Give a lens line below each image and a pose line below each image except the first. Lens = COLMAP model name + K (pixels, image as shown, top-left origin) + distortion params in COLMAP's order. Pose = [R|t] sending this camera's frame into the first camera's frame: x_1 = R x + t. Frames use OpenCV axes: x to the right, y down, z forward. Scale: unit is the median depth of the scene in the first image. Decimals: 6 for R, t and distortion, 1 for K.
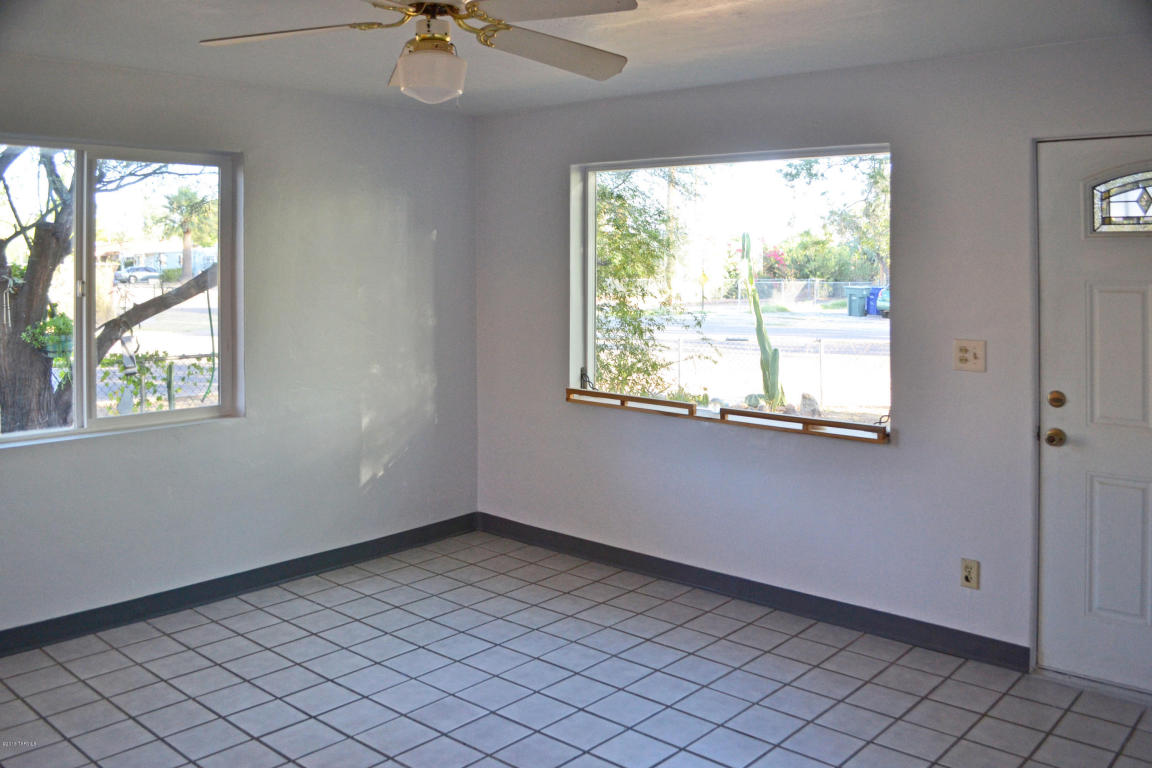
lens RADIAL K [[977.7, 0, 576.0], [0, 977.7, 384.0], [0, 0, 1]] dist [-0.089117, -0.000635]
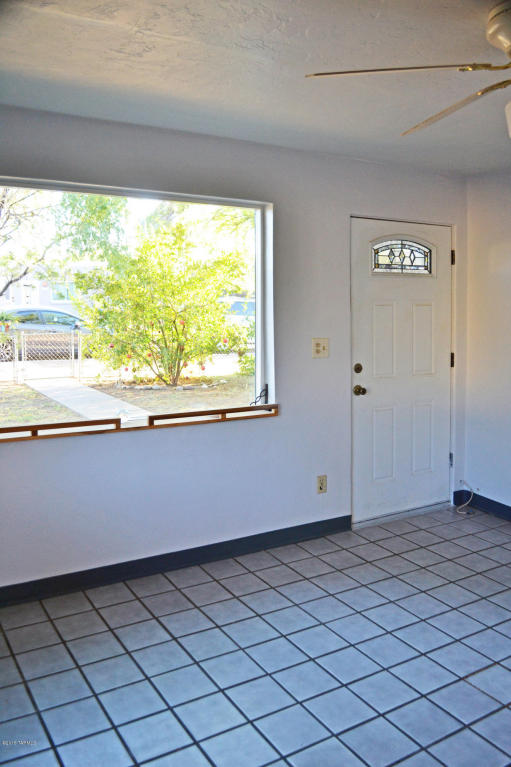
lens RADIAL K [[650.9, 0, 255.5], [0, 650.9, 383.5], [0, 0, 1]] dist [-0.089117, -0.000635]
pose [[0.287585, -0.132810, 0.948502, -0.641595], [0.104440, 0.988782, 0.106783, -0.097846], [-0.952044, 0.068352, 0.298229, 0.798464]]
